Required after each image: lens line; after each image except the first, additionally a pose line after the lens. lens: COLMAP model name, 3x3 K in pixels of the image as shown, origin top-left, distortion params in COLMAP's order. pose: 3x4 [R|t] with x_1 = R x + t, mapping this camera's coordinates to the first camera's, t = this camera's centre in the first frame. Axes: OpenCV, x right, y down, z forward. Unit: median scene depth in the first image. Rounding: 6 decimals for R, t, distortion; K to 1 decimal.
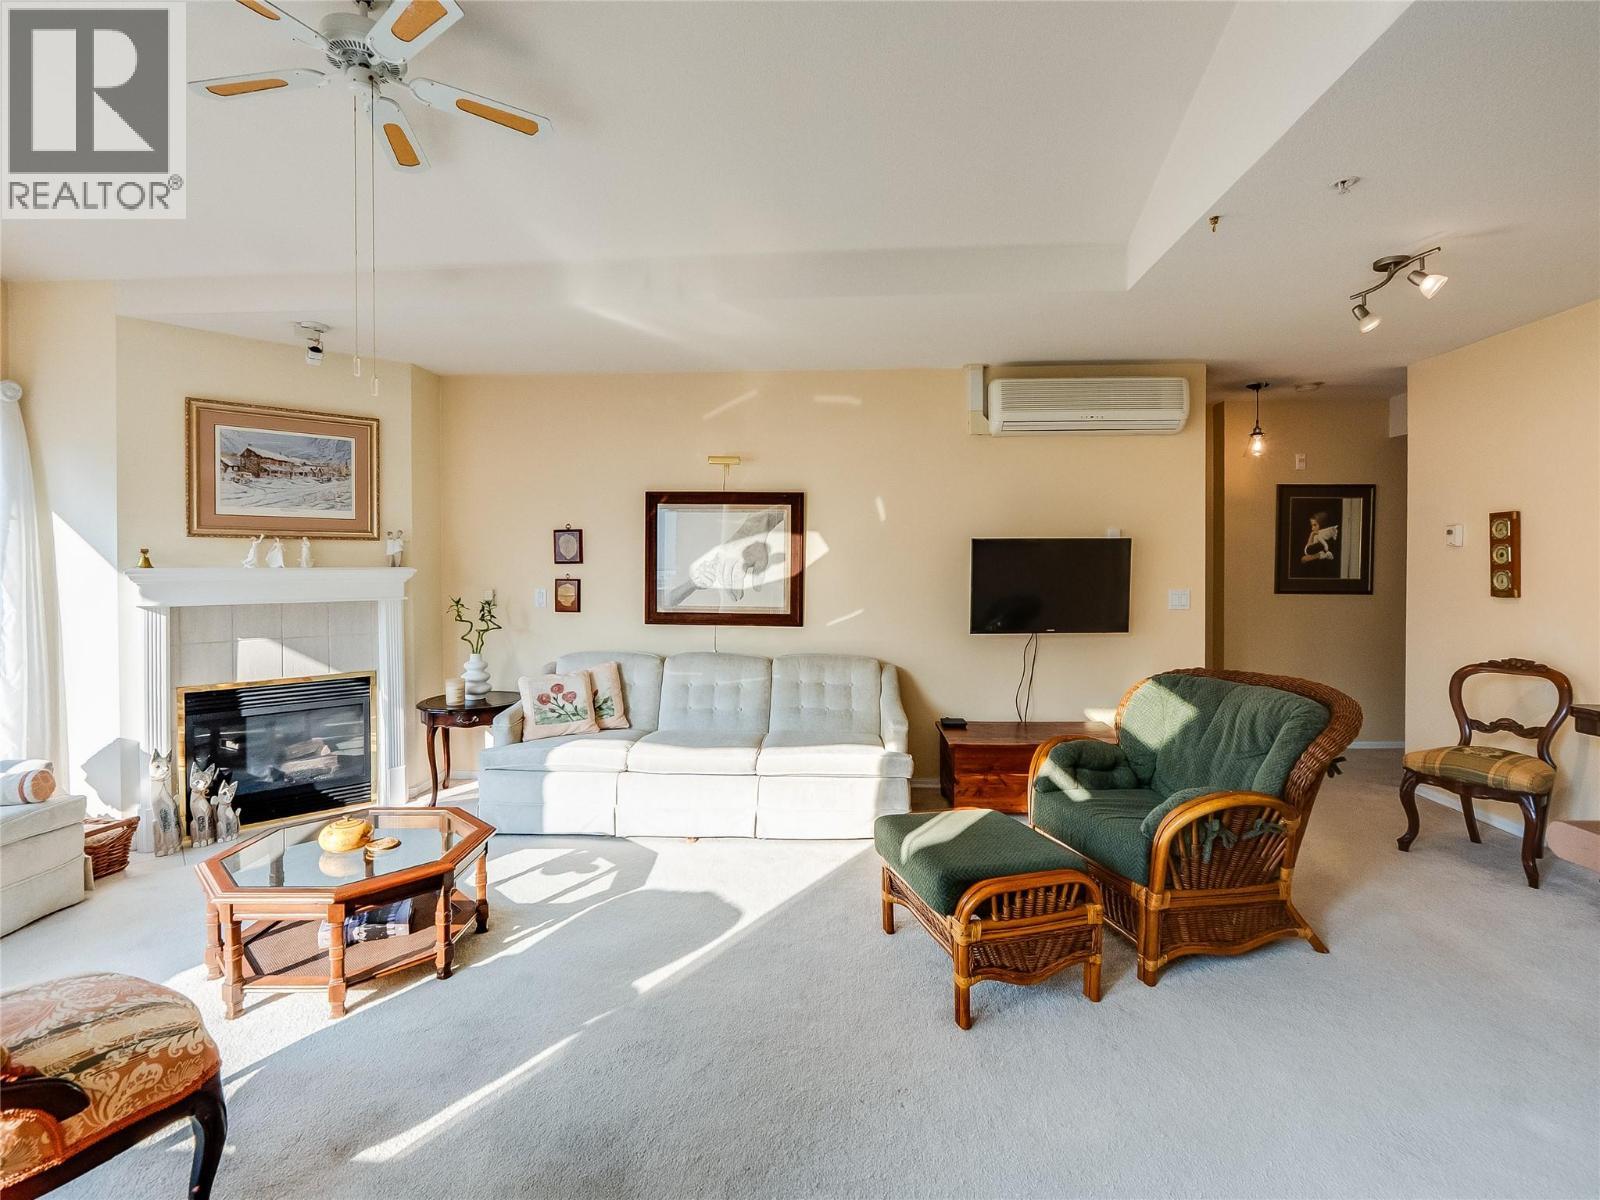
lens RADIAL K [[764.3, 0, 808.3], [0, 764.3, 574.0], [0, 0, 1]] dist [-0.012935, 0.000254]
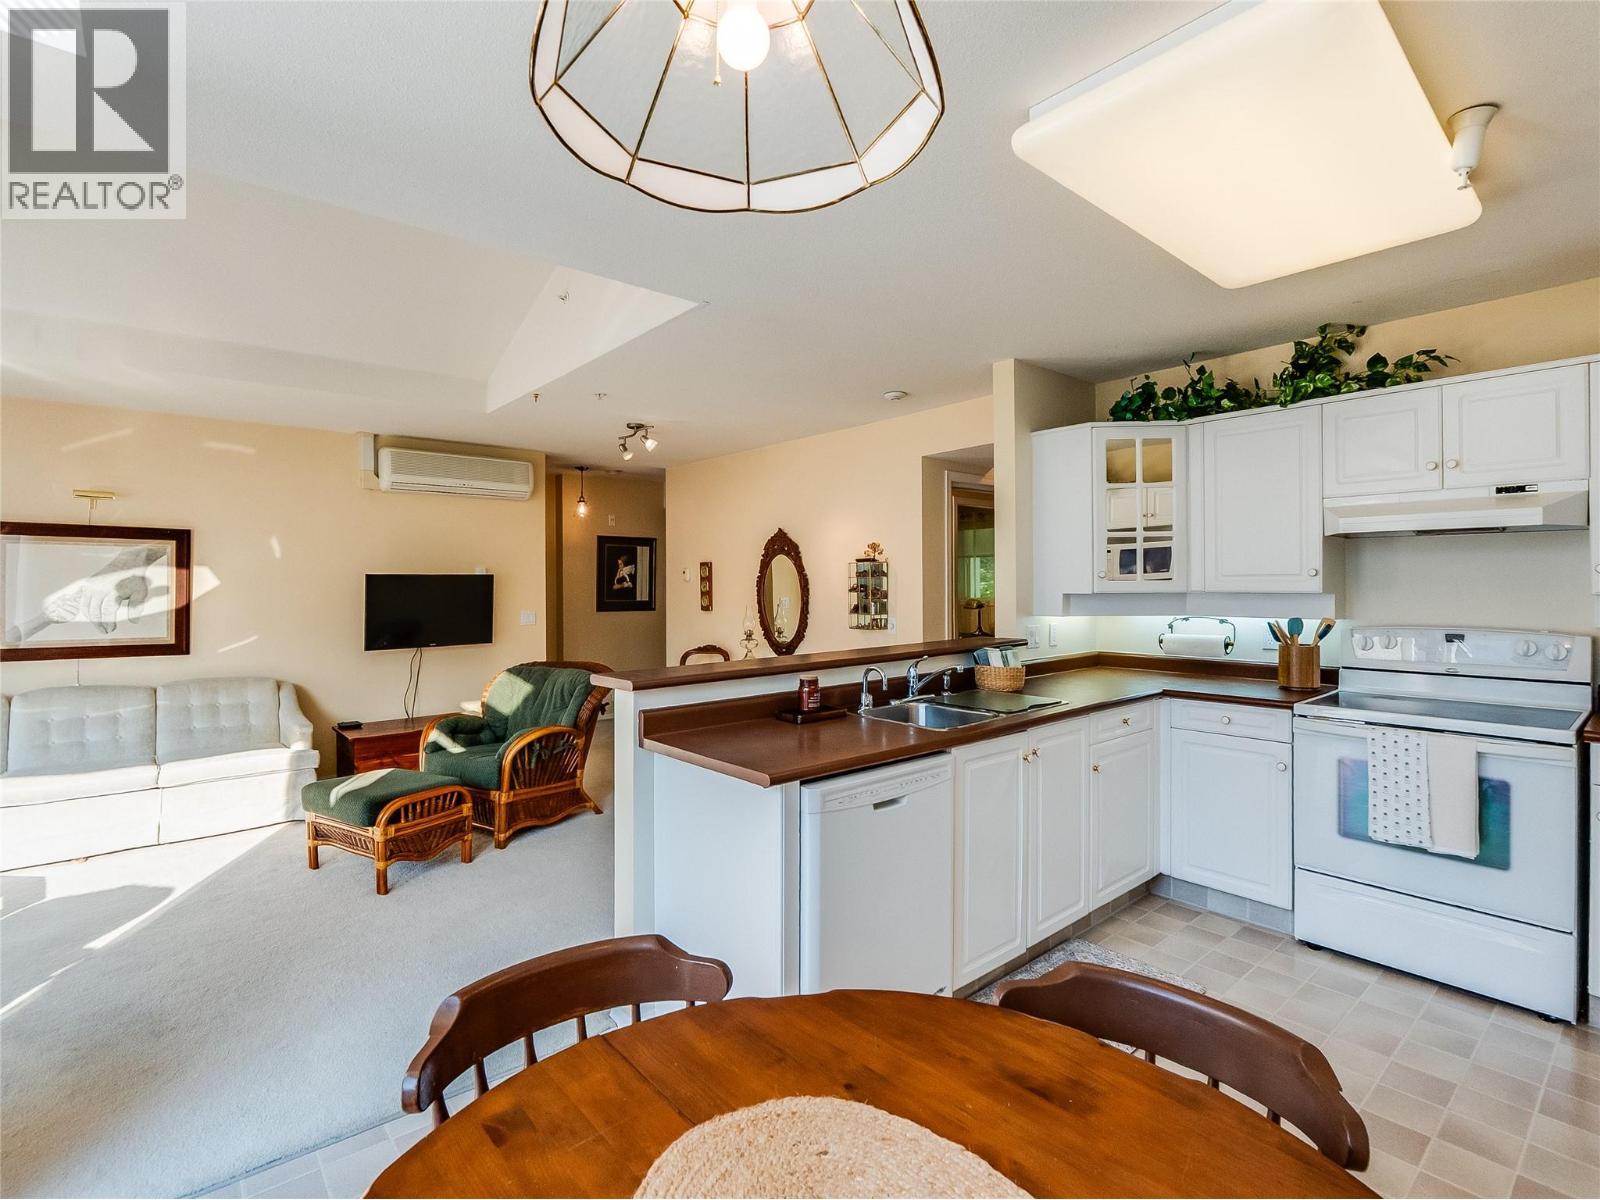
lens RADIAL K [[764.3, 0, 802.1], [0, 764.3, 583.7], [0, 0, 1]] dist [-0.012935, 0.000254]
pose [[0.718228, -0.002120, 0.695805, -0.154449], [0.012040, 0.999883, -0.009382, -0.012321], [-0.695704, 0.015116, 0.718170, -0.430988]]
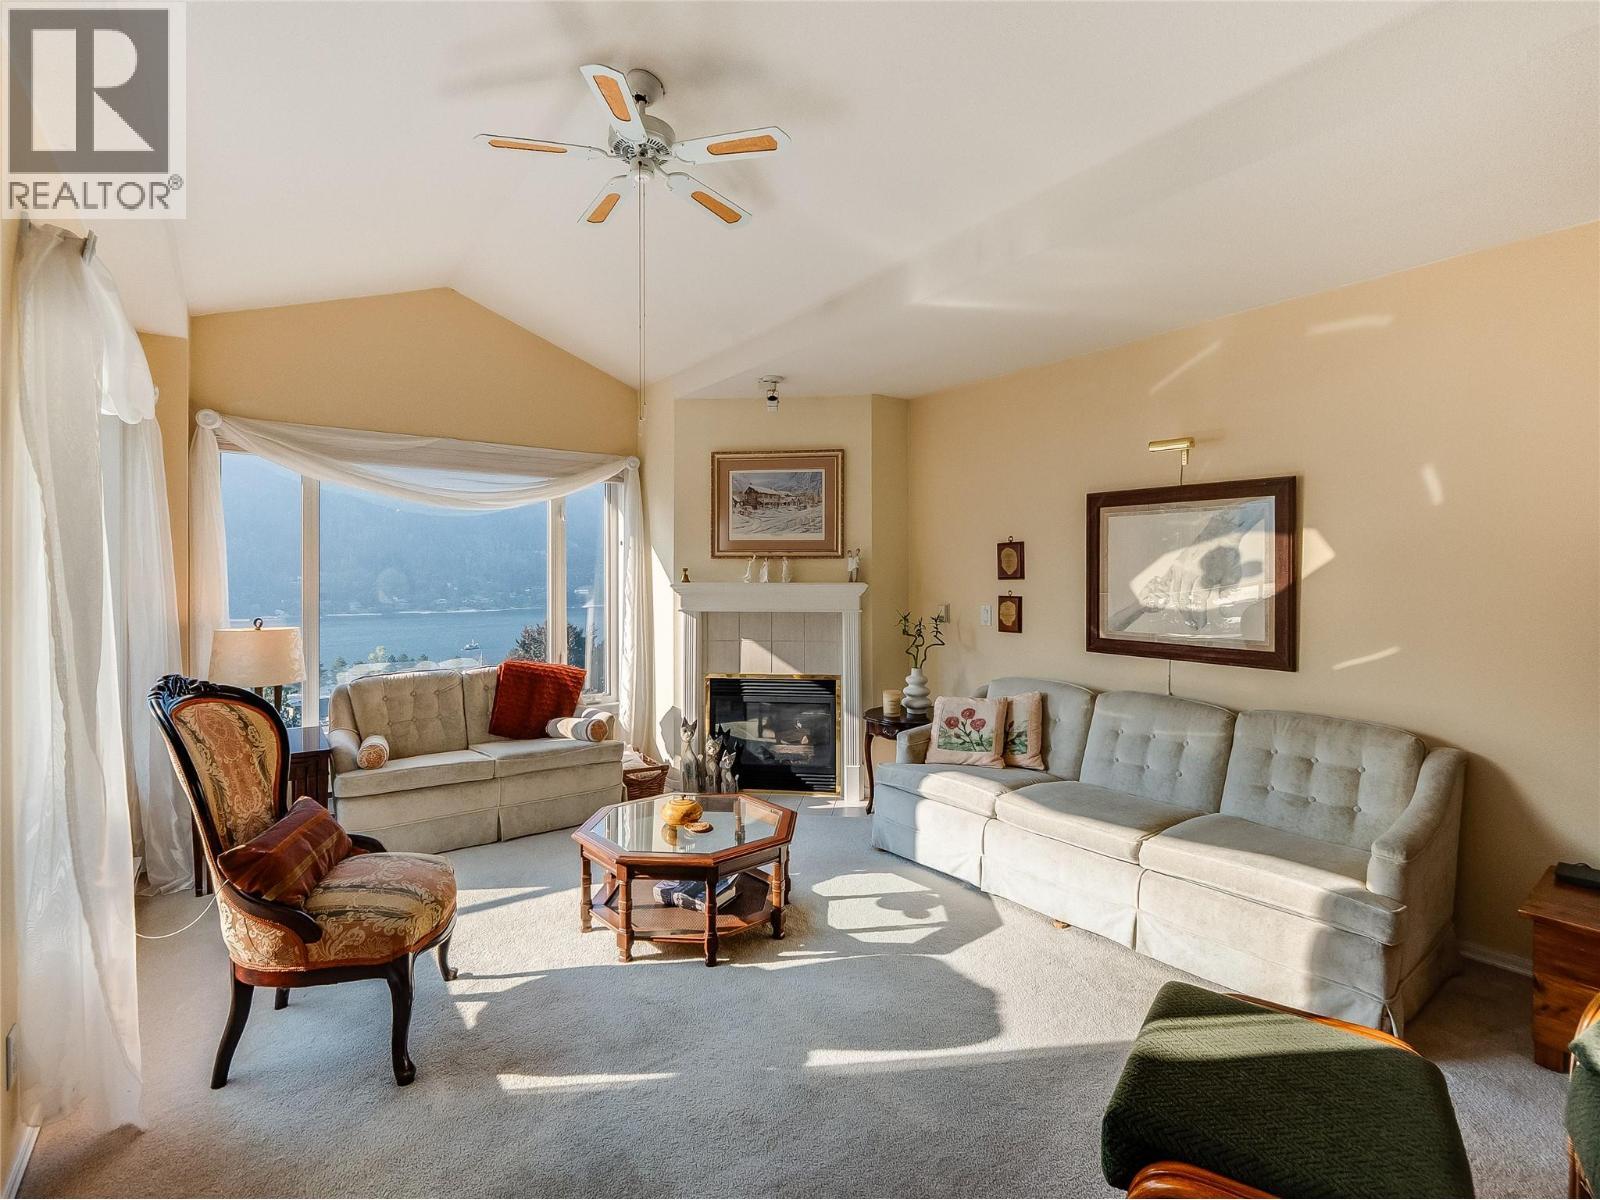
lens RADIAL K [[764.3, 0, 787.5], [0, 764.3, 580.6], [0, 0, 1]] dist [-0.012935, 0.000254]
pose [[0.633402, 0.000751, -0.773822, 0.275479], [-0.010022, 0.999924, -0.007233, -0.003363], [0.773758, 0.012337, 0.633362, 0.257755]]
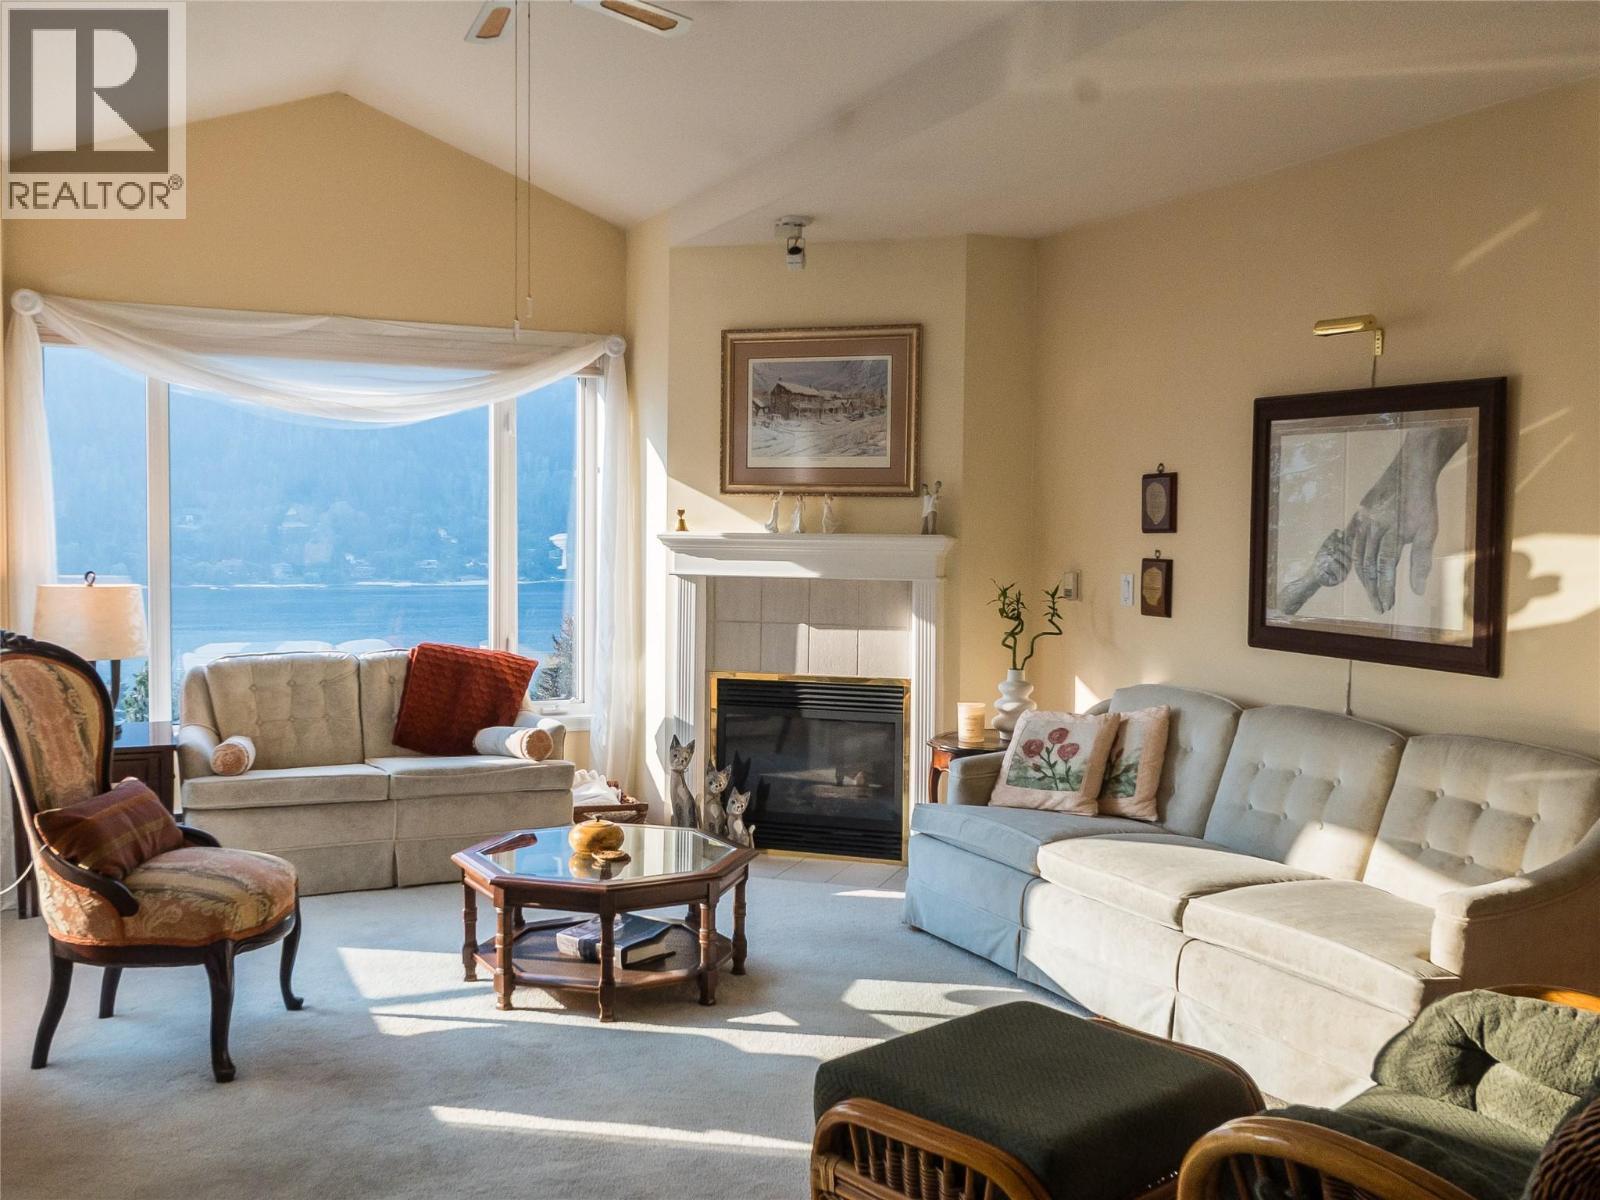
lens RADIAL K [[1496.6, 0, 771.7], [0, 1496.6, 611.9], [0, 0, 1]] dist [-0.003919, 0.000000]
pose [[0.467633, 0.054317, -0.882252, 0.673618], [-0.023367, 0.998521, 0.049090, -0.002414], [0.883614, -0.002341, 0.468211, 0.255530]]
